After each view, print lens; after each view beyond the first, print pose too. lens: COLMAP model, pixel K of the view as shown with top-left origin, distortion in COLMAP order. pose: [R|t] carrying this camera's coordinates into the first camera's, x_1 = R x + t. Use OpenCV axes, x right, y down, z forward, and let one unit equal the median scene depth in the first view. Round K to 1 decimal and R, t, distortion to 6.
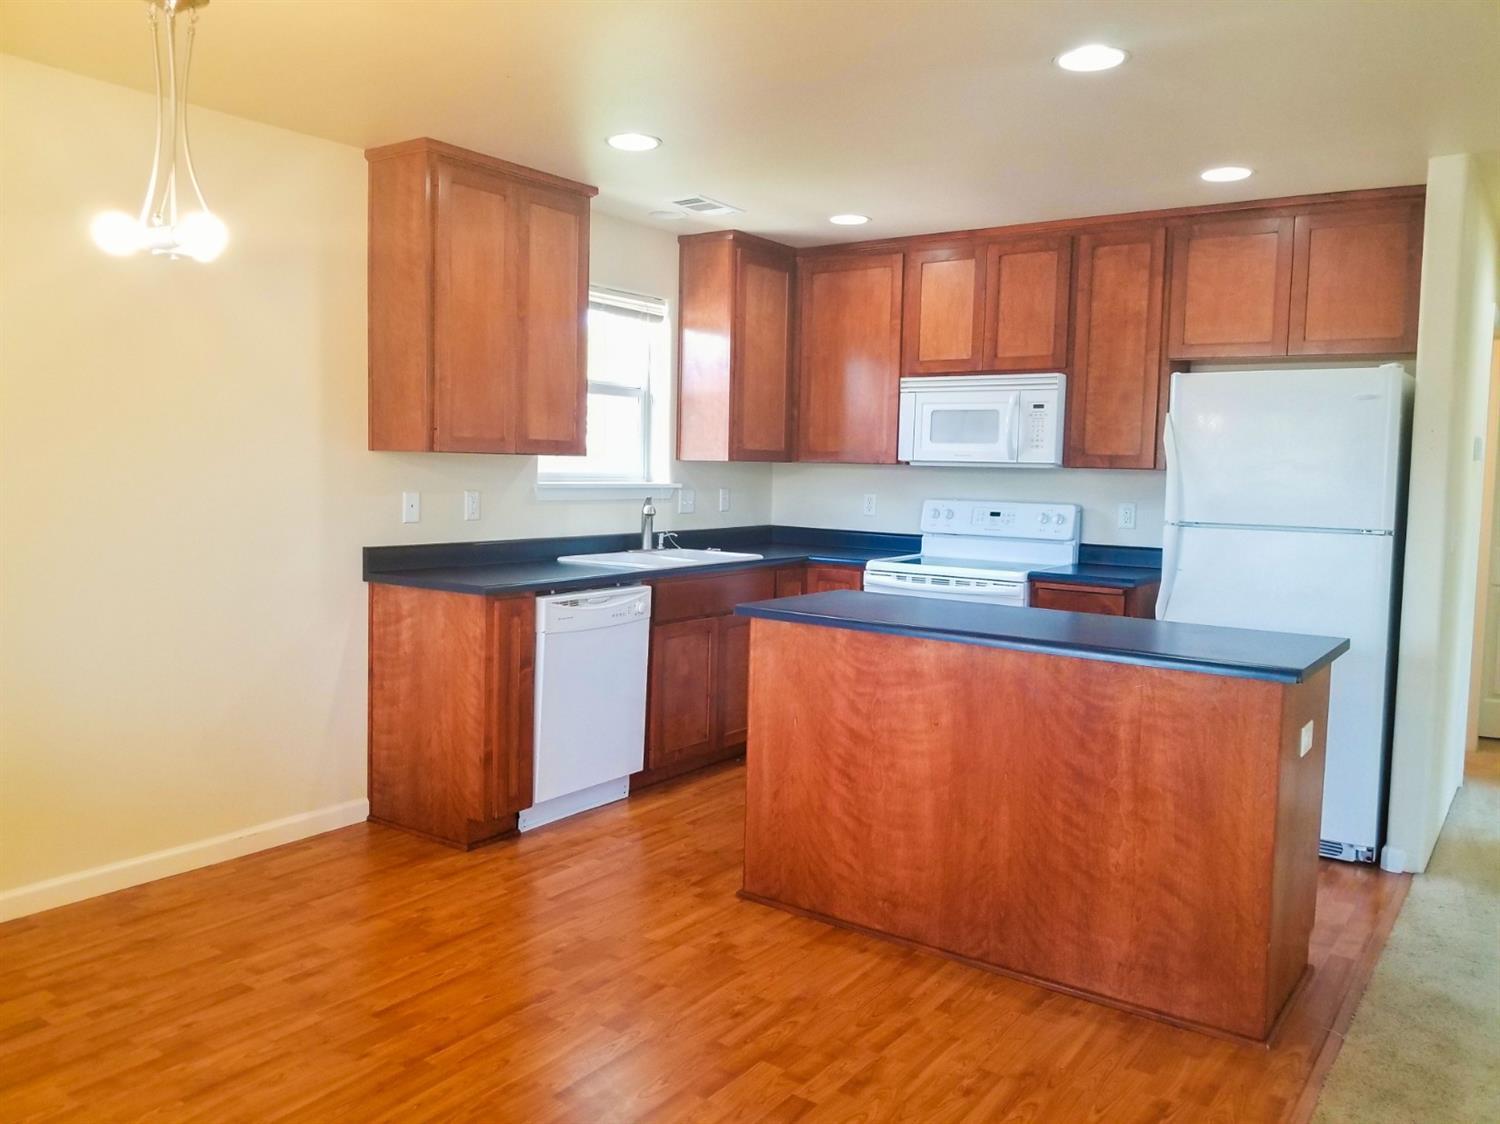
lens RADIAL K [[1152.1, 0, 752.4], [0, 1152.1, 552.7], [0, 0, 1]] dist [0.075485, -0.125188]
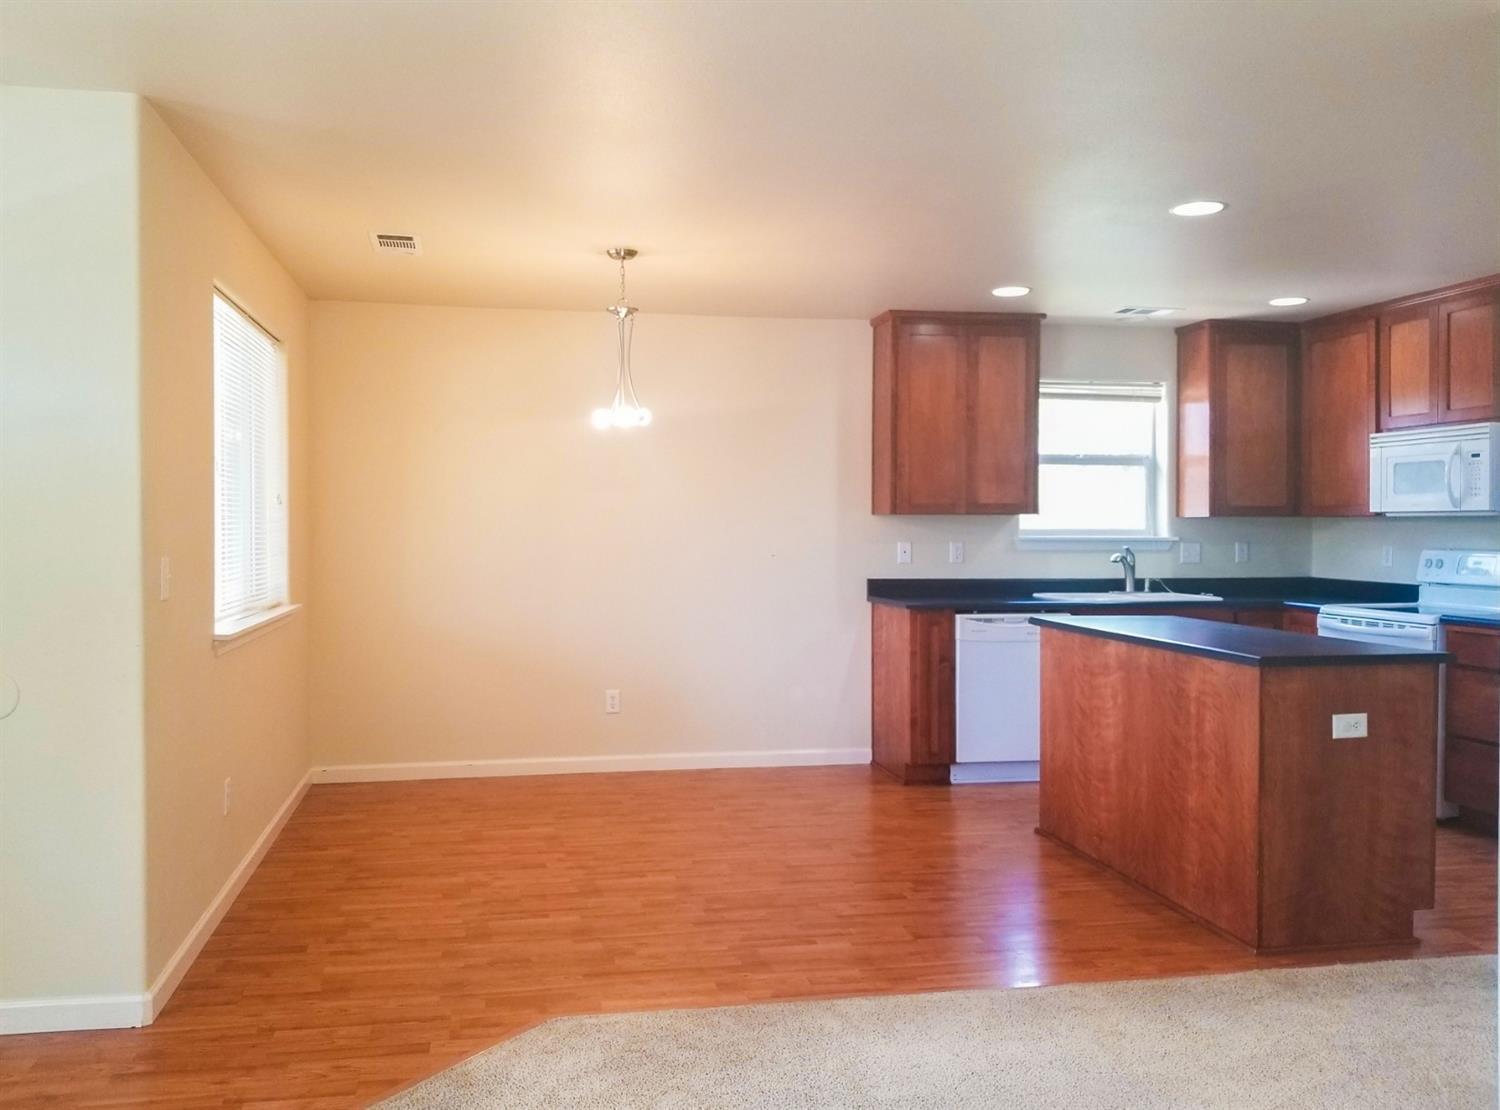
lens RADIAL K [[1259.4, 0, 750.0], [0, 1259.4, 555.0], [0, 0, 1]] dist [0.003579, -0.123408]
pose [[0.723261, -0.005952, -0.690549, 0.675396], [-0.039593, 0.997961, -0.050070, 0.051840], [0.689439, 0.063555, 0.721550, -0.283429]]
